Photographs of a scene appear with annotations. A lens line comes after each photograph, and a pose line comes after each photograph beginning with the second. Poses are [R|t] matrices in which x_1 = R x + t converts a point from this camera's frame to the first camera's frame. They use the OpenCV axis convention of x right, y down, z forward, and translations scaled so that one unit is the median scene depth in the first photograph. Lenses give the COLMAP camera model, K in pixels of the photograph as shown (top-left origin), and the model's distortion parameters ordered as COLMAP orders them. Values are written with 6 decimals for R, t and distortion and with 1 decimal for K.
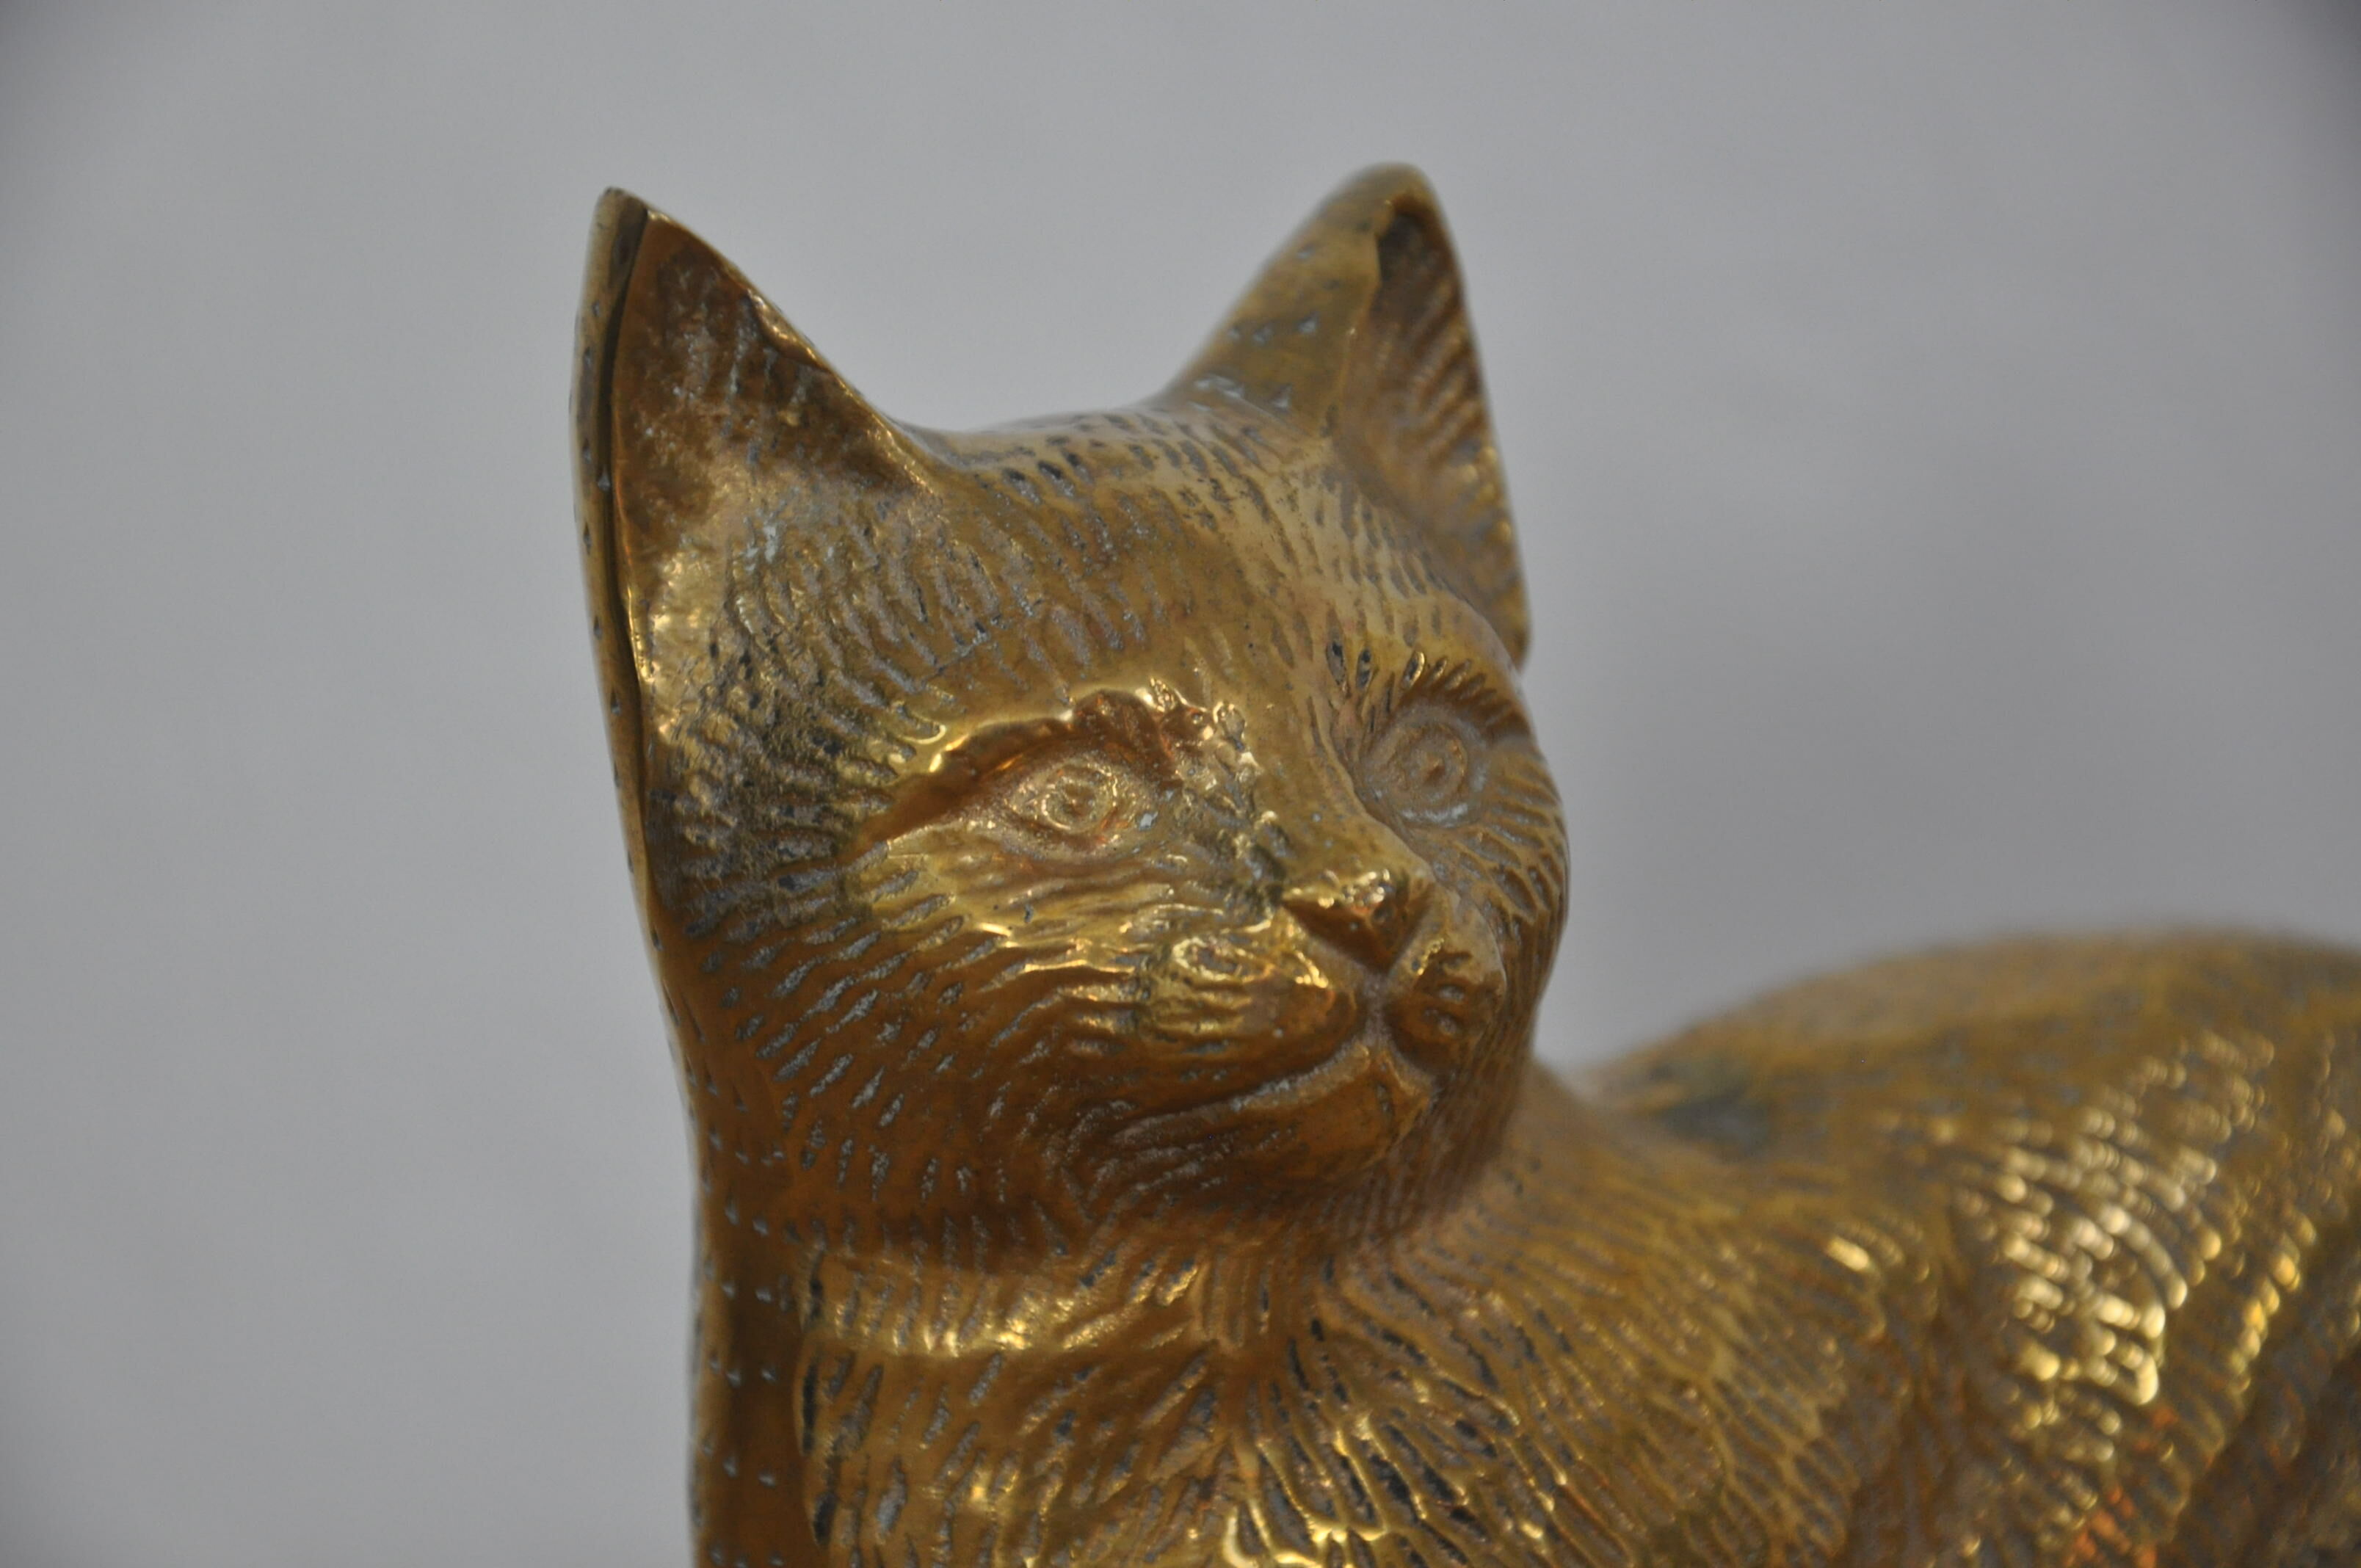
lens RADIAL K [[9023.9, 0, 1180.5], [0, 9023.9, 784.0], [0, 0, 1]] dist [0.647472, 0.359976]
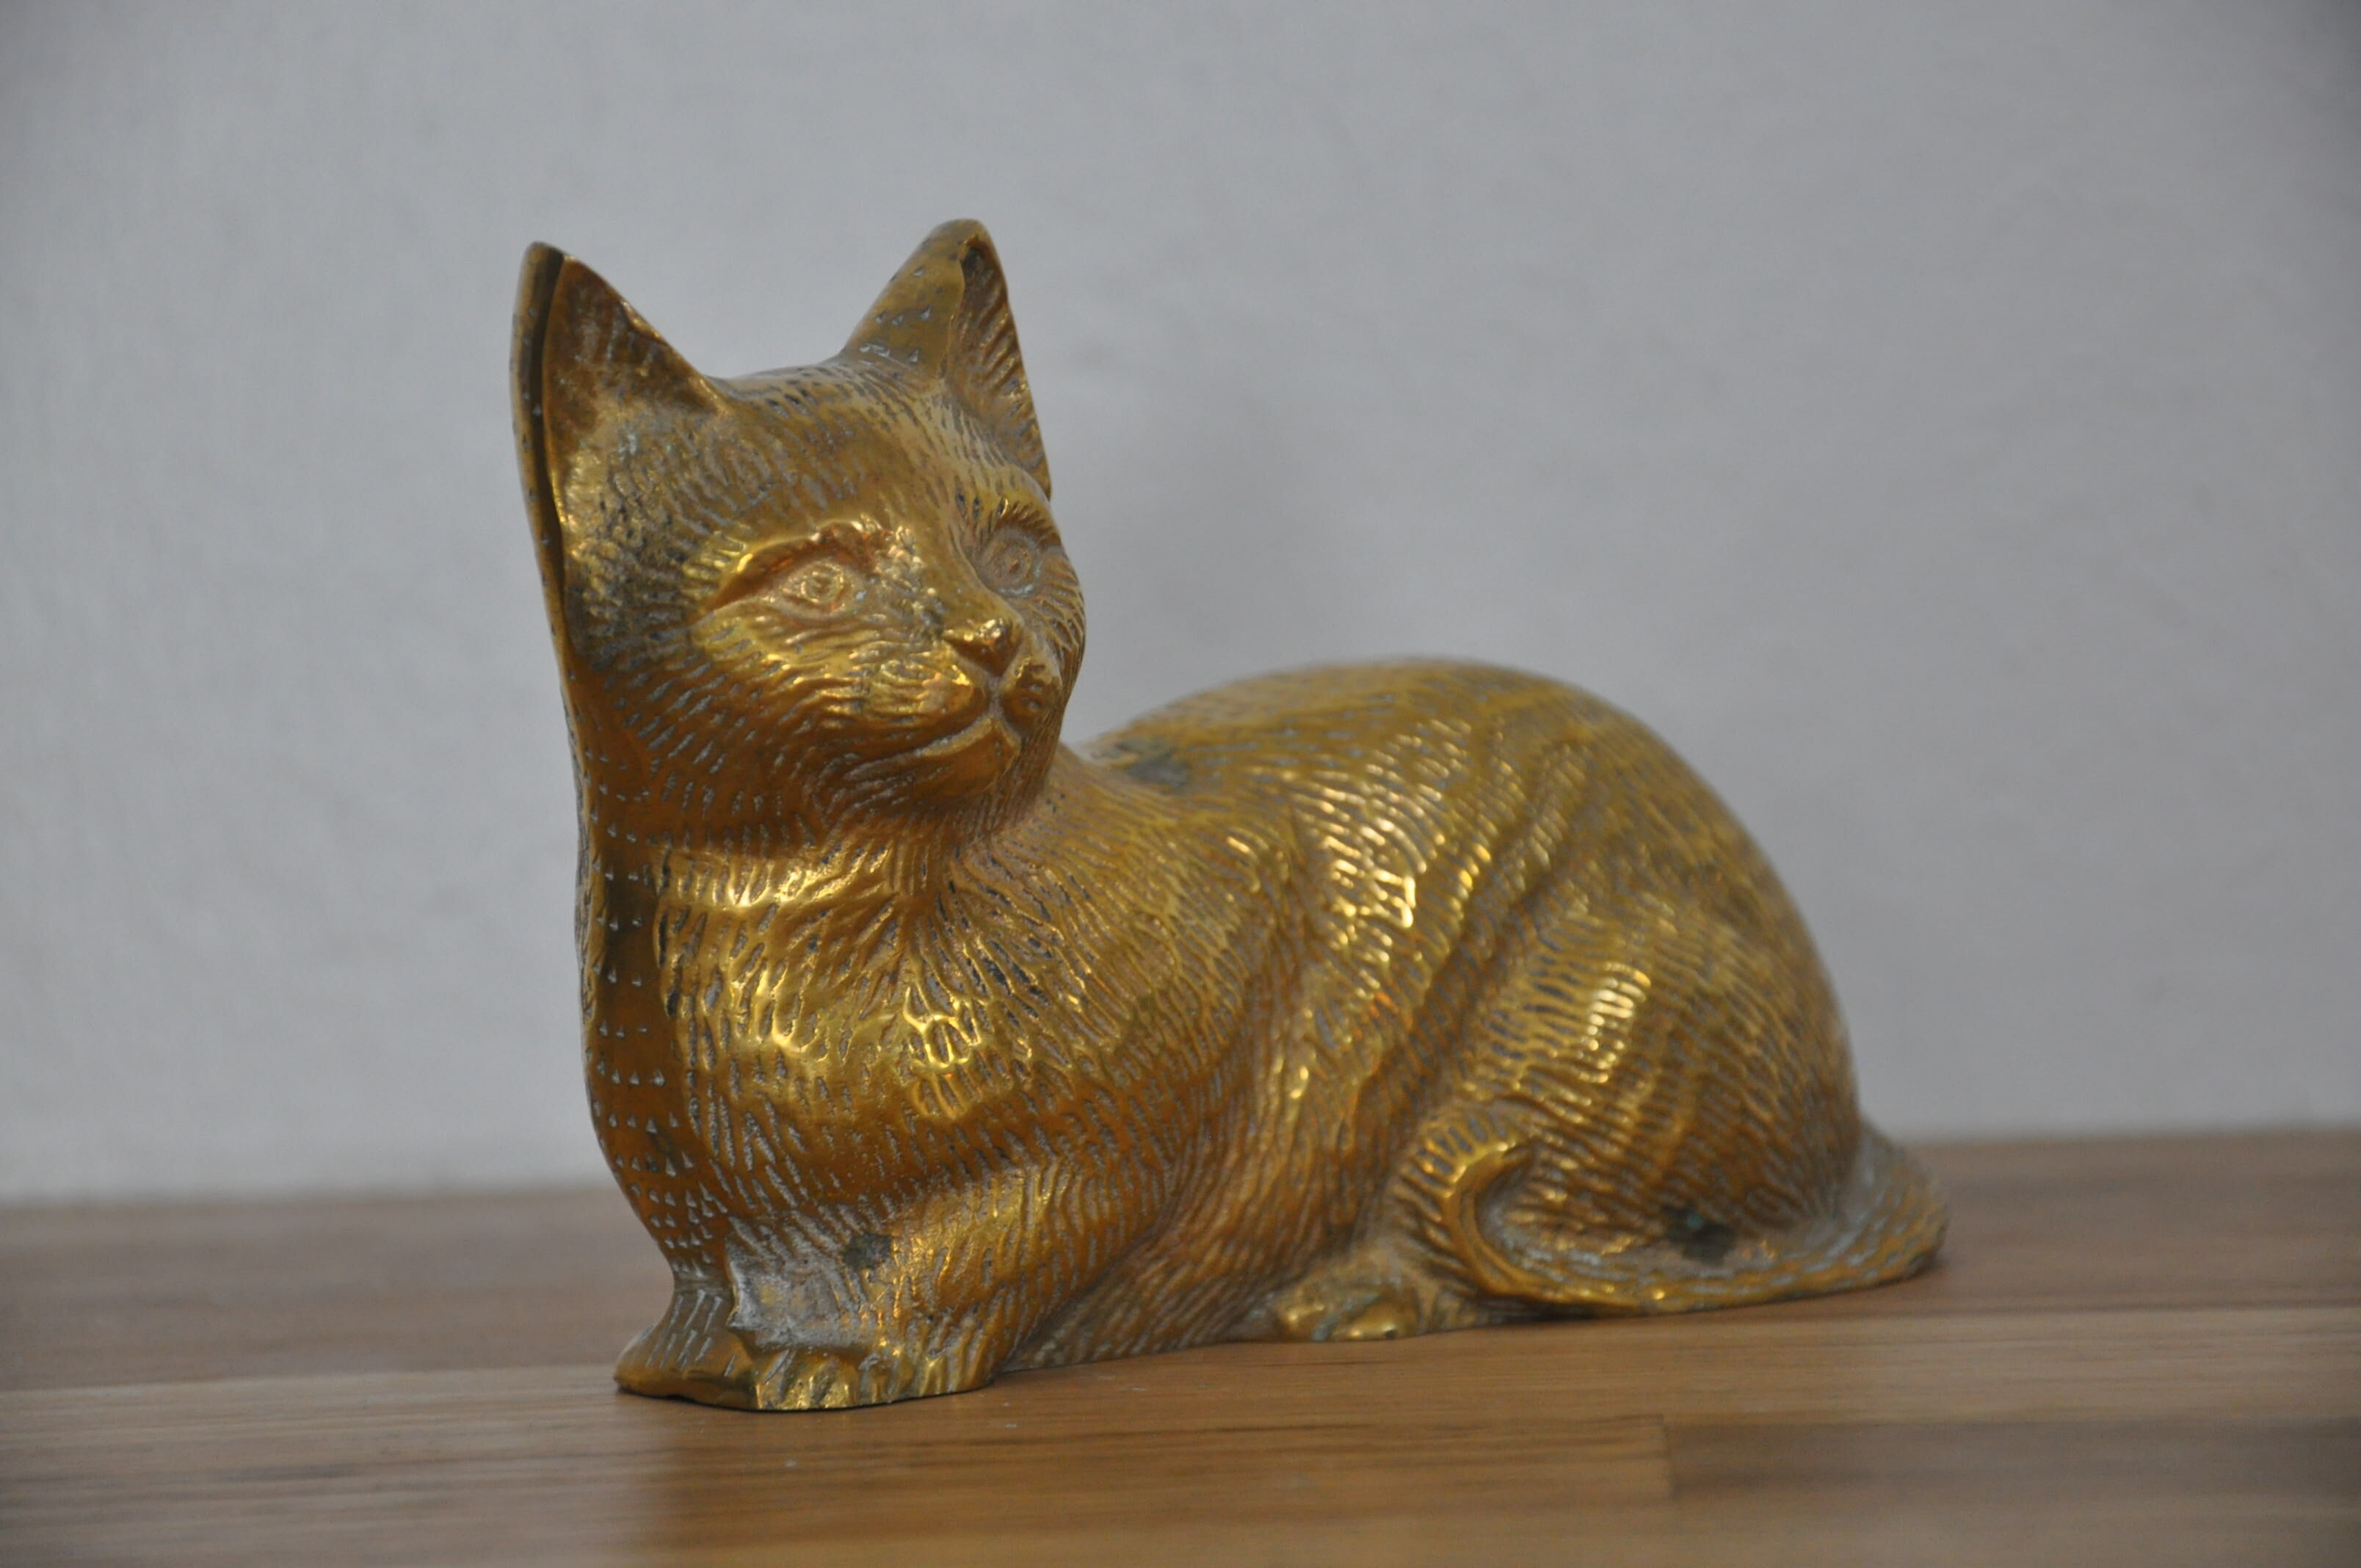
lens RADIAL K [[10019.5, 0, 1180.5], [0, 10019.5, 784.0], [0, 0, 1]] dist [1.773158, 0.827328]
pose [[0.992471, -0.027339, 0.119388, -0.174696], [0.027527, 0.999621, 0.000077, 0.041815], [-0.119345, 0.003210, 0.992848, -0.949944]]
